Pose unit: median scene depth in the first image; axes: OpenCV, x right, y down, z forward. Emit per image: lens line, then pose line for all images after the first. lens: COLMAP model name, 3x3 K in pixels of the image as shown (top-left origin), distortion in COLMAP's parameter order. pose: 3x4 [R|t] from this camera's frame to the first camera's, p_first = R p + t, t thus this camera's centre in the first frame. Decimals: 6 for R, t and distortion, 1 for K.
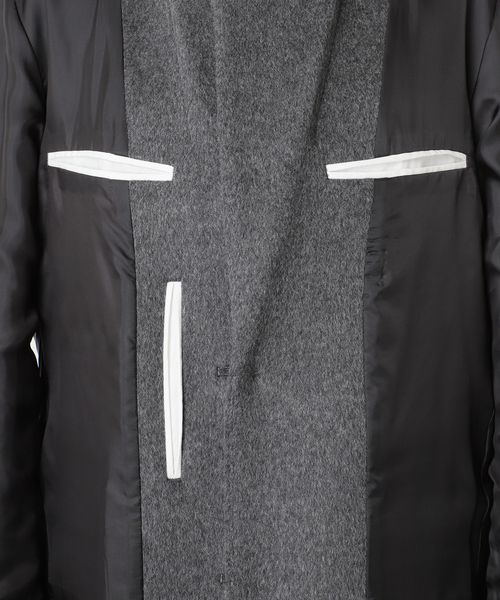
lens RADIAL K [[2072.0, 0, 250.3], [0, 2072.0, 302.6], [0, 0, 1]] dist [0.213935, 0.000000]
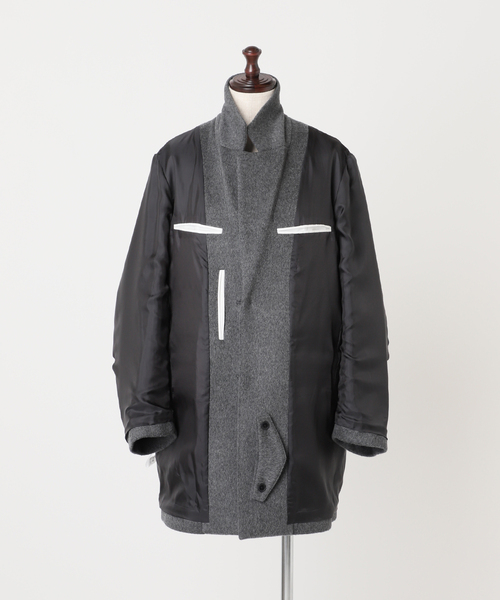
lens RADIAL K [[2072.0, 0, 249.9], [0, 2072.0, 298.6], [0, 0, 1]] dist [0.213935, 0.000000]
pose [[0.999913, 0.011199, -0.006991, 0.020646], [-0.011551, 0.998554, -0.052508, 0.174395], [0.006393, 0.052584, 0.998596, -1.779702]]
